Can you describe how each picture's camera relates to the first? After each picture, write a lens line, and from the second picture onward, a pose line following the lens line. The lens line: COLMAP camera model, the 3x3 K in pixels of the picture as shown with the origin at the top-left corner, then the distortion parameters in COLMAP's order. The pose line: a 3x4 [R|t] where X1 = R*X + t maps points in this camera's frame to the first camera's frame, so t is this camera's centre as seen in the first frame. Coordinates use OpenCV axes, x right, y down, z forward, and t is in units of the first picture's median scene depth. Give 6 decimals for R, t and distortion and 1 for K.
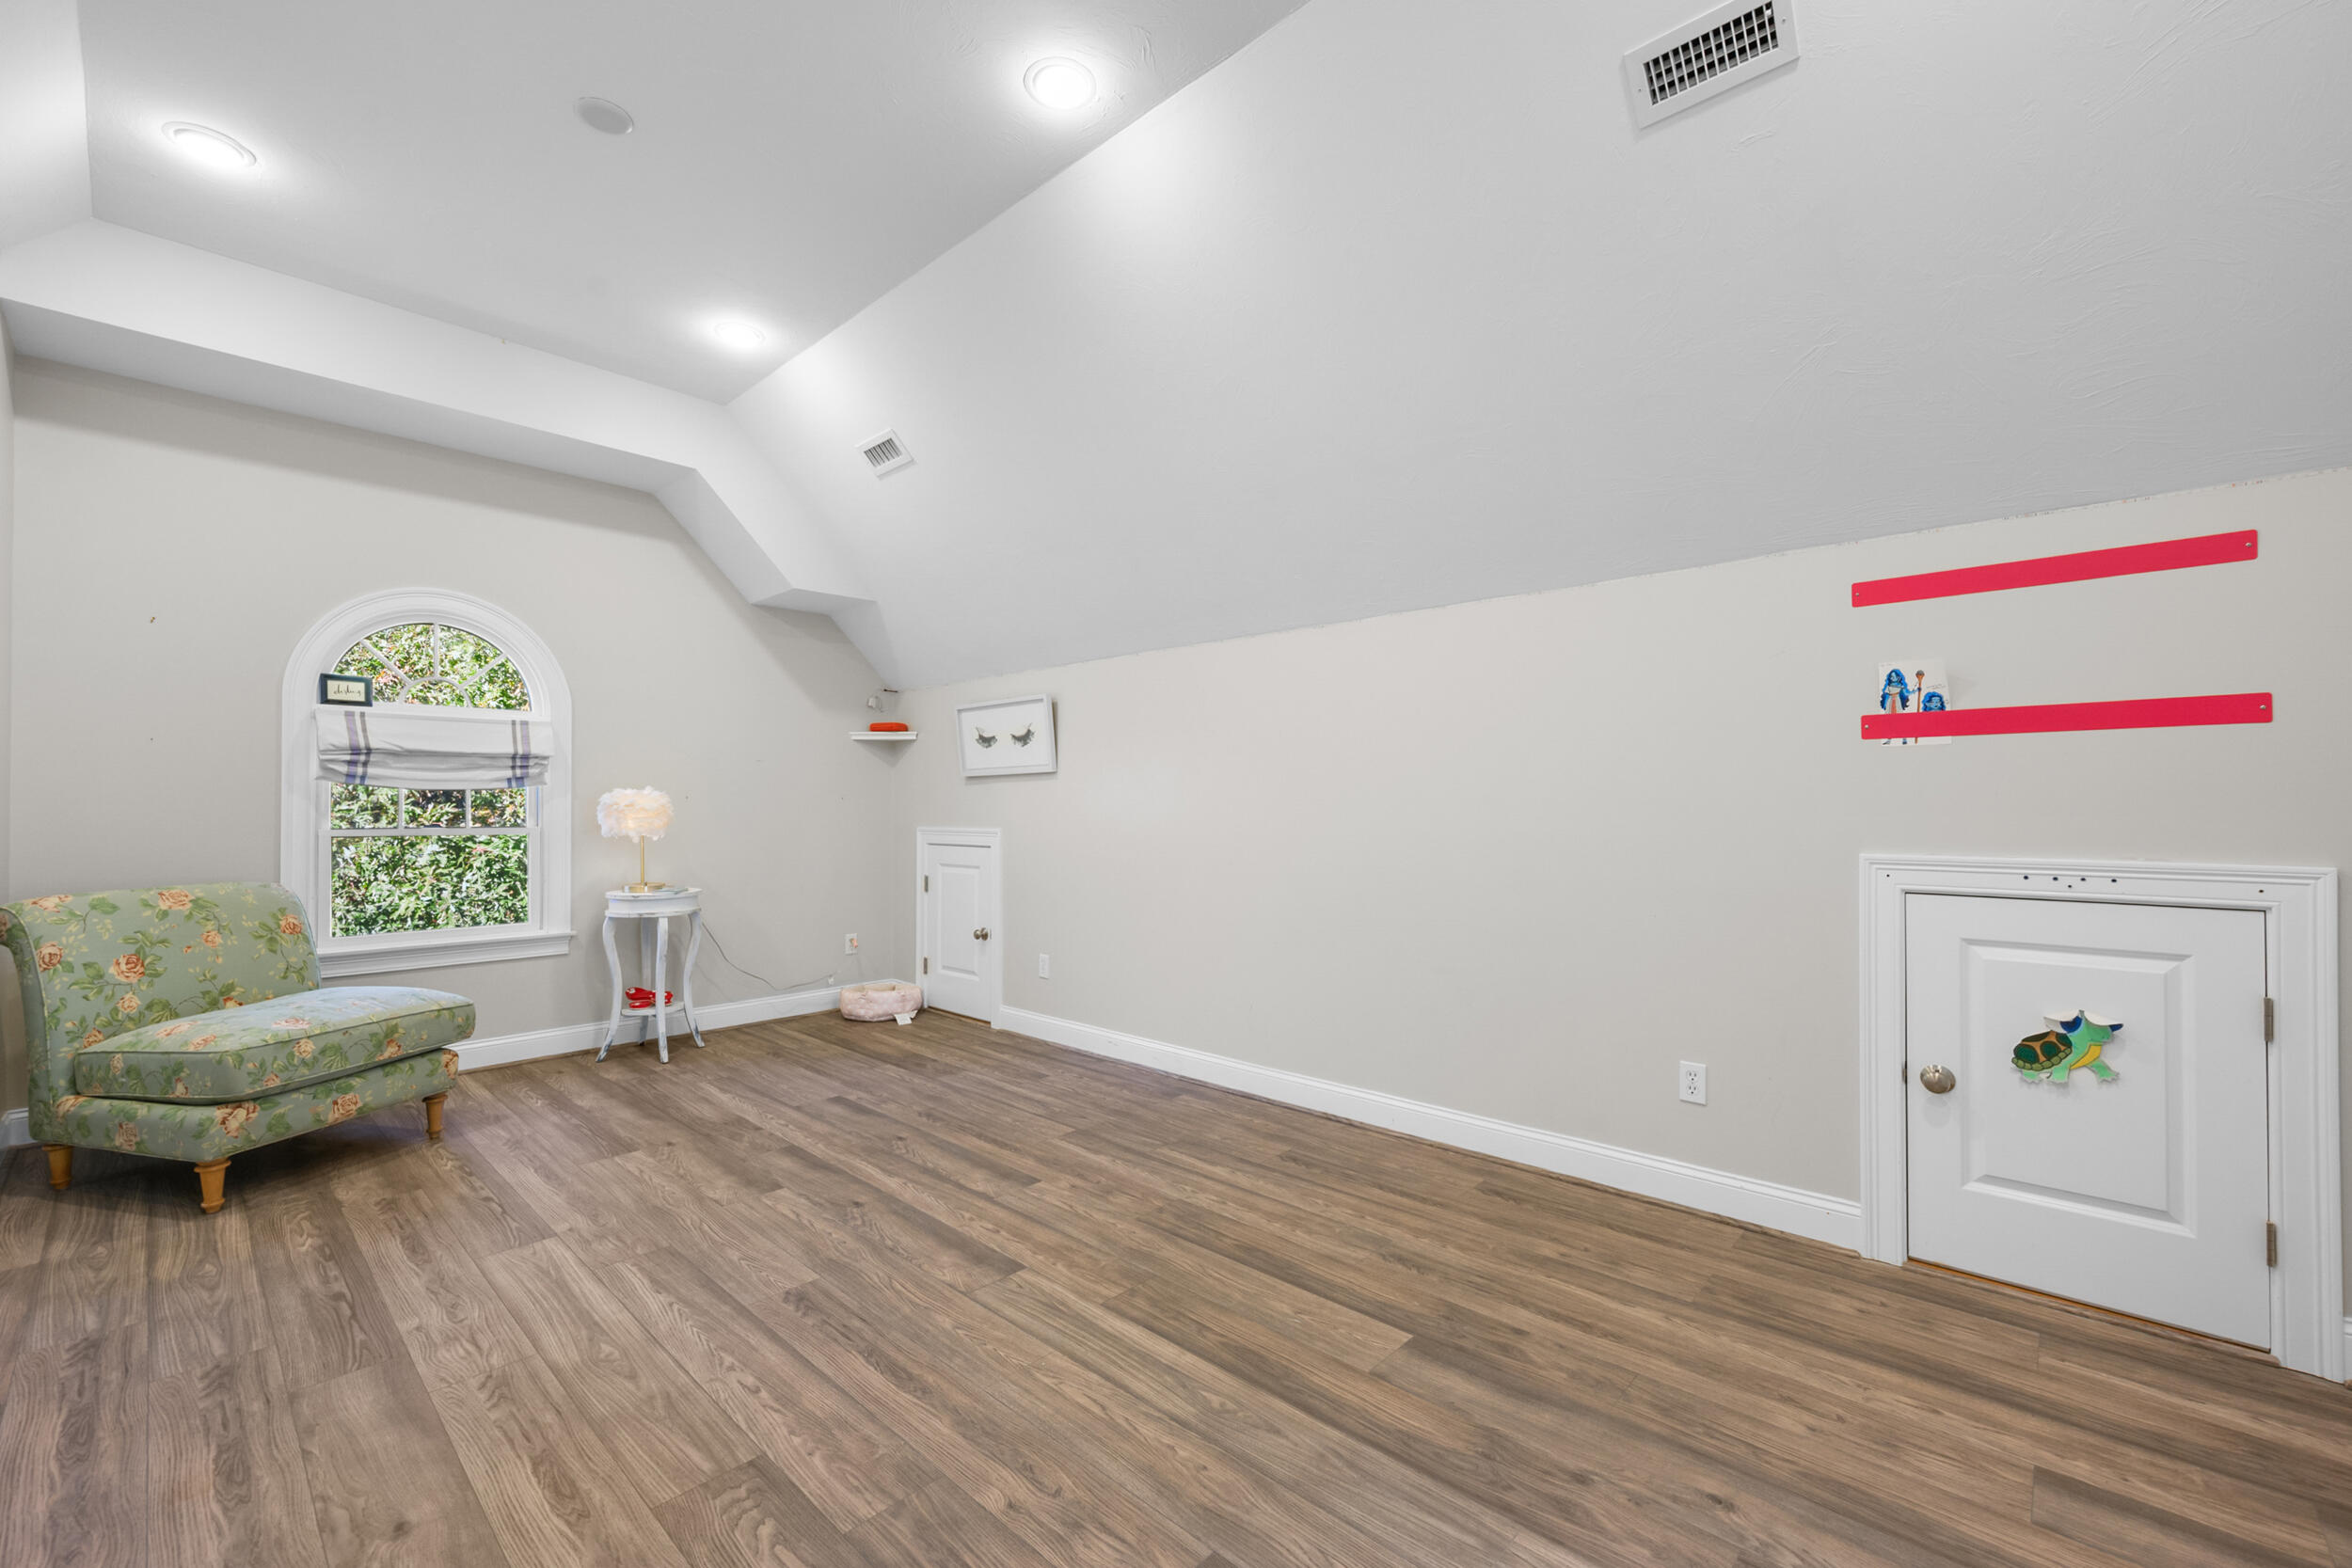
lens RADIAL K [[957.8, 0, 1176.8], [0, 957.8, 809.6], [0, 0, 1]] dist [0.000757, -0.000084]
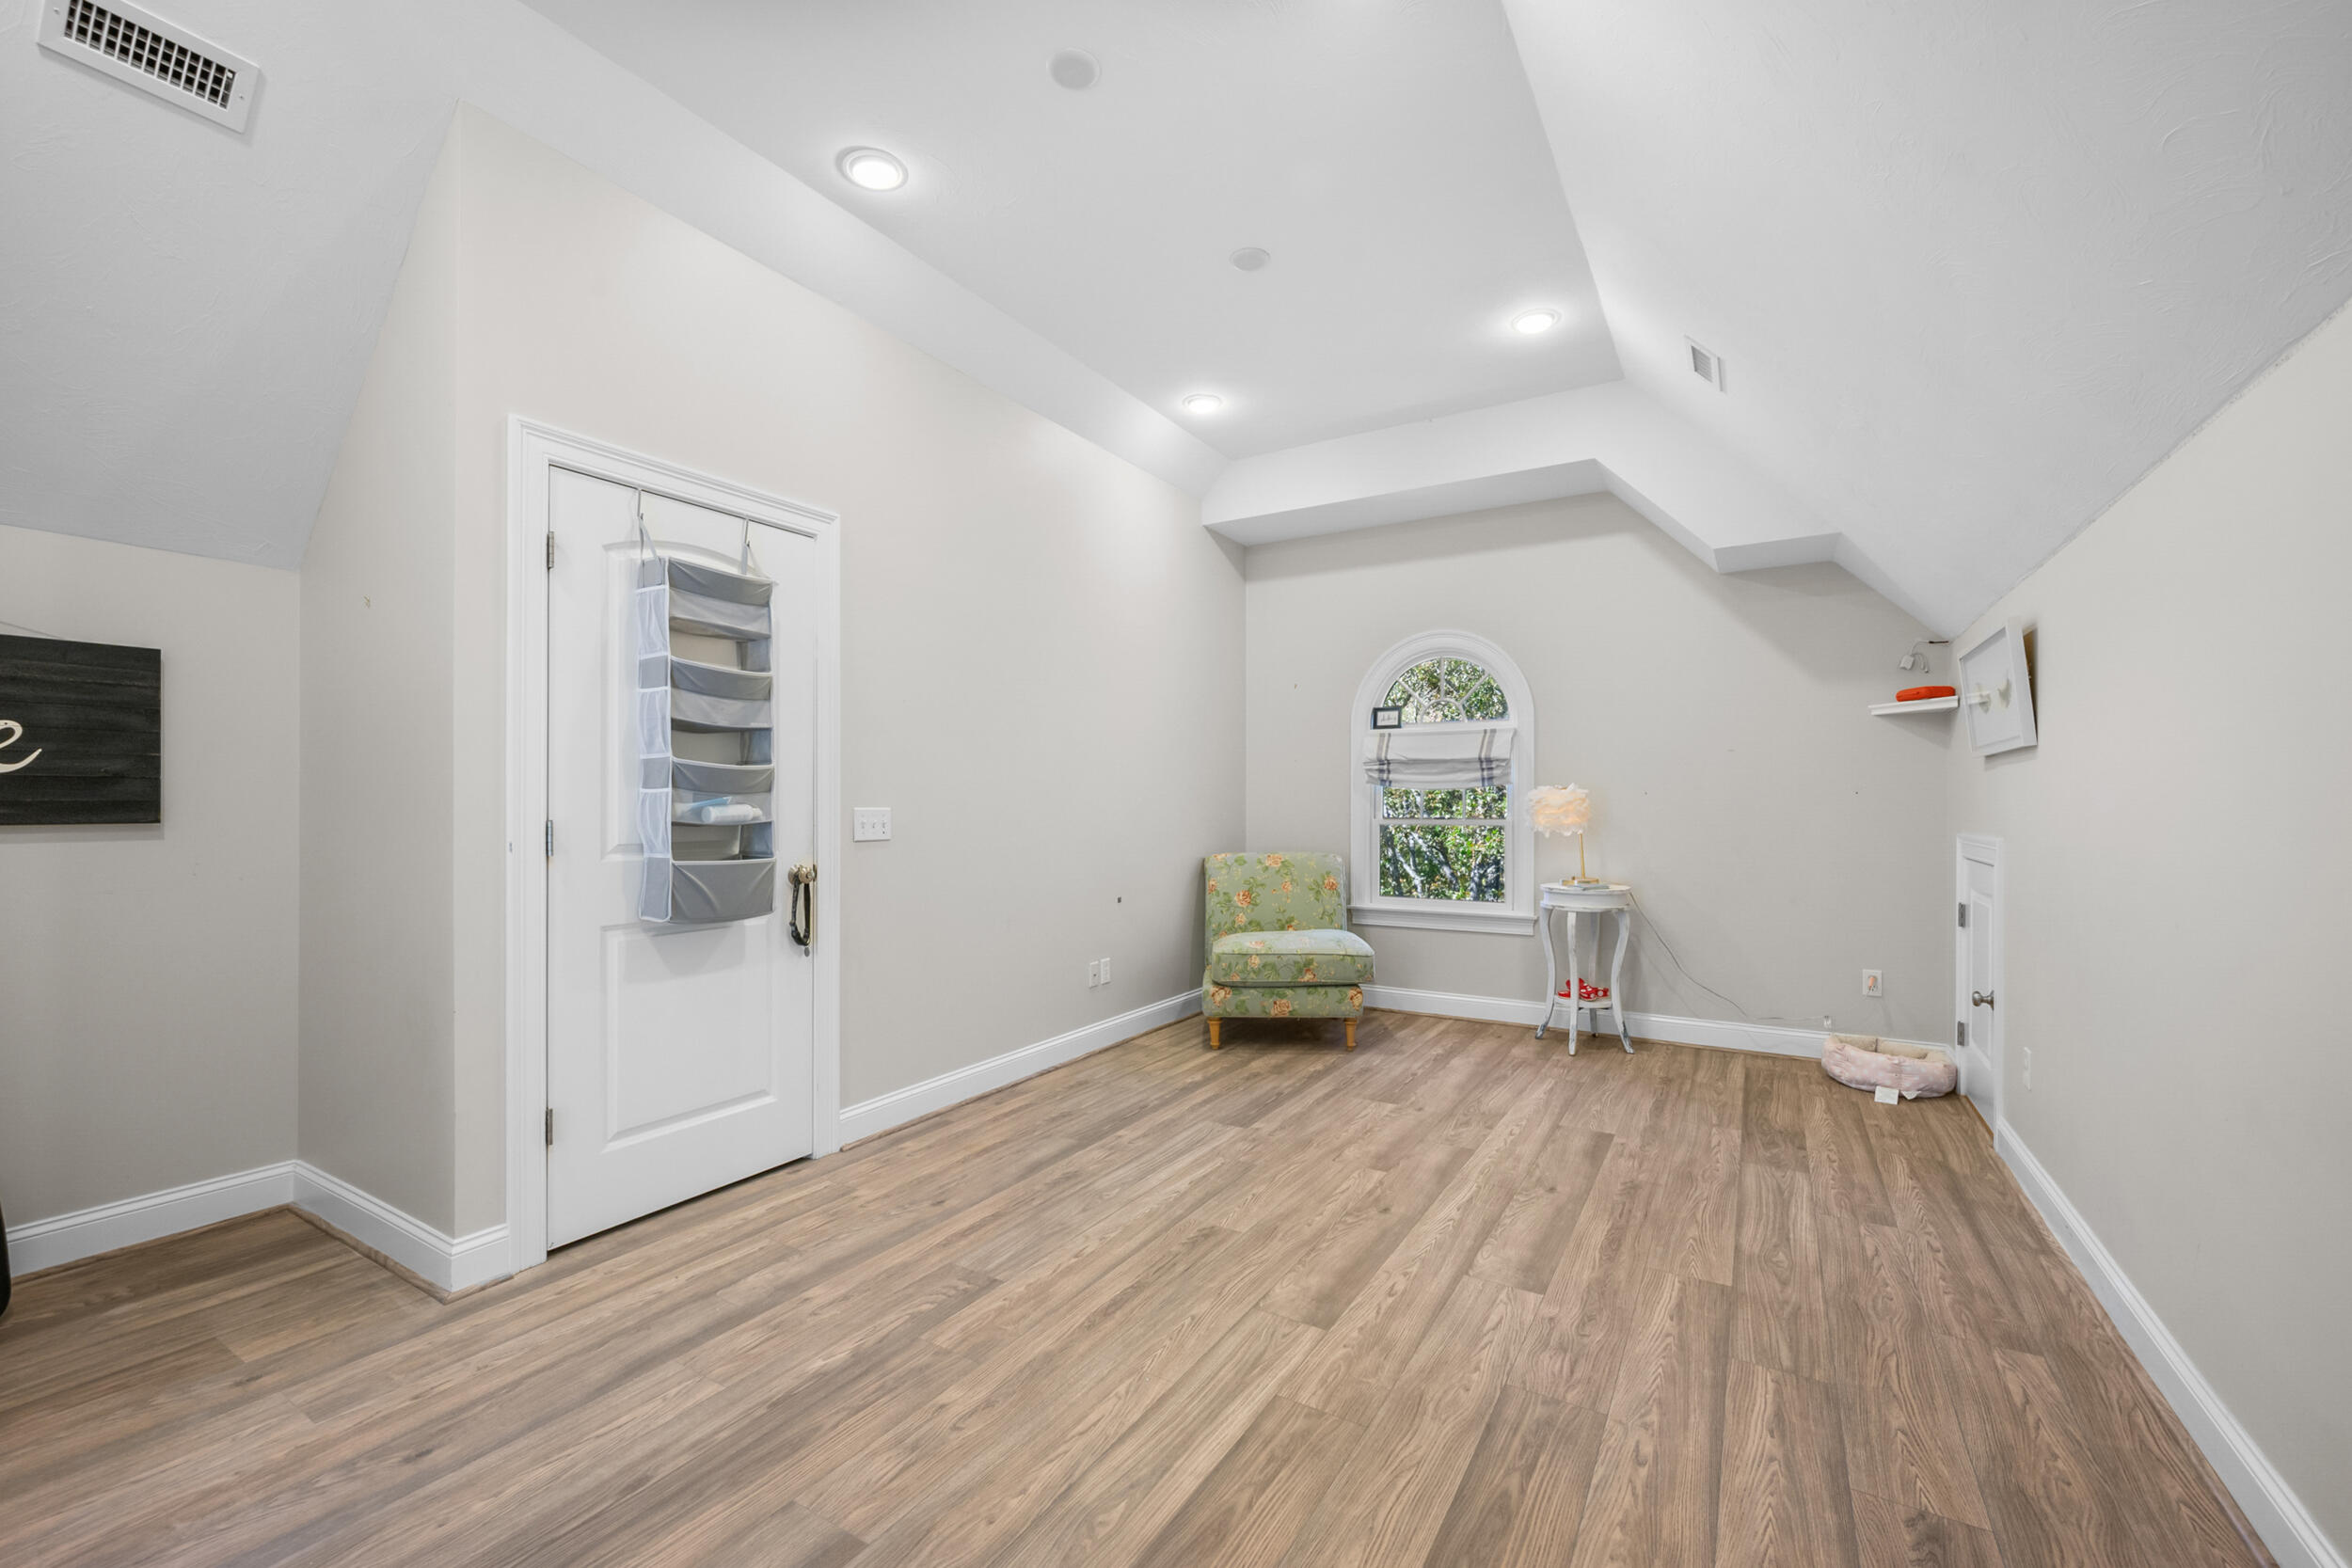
lens RADIAL K [[957.8, 0, 1176.8], [0, 957.8, 809.6], [0, 0, 1]] dist [0.000757, -0.000084]
pose [[0.201999, 0.008871, -0.979346, 0.504864], [-0.003244, 0.999960, 0.008389, -0.004421], [0.979380, 0.001482, 0.202020, 0.517456]]
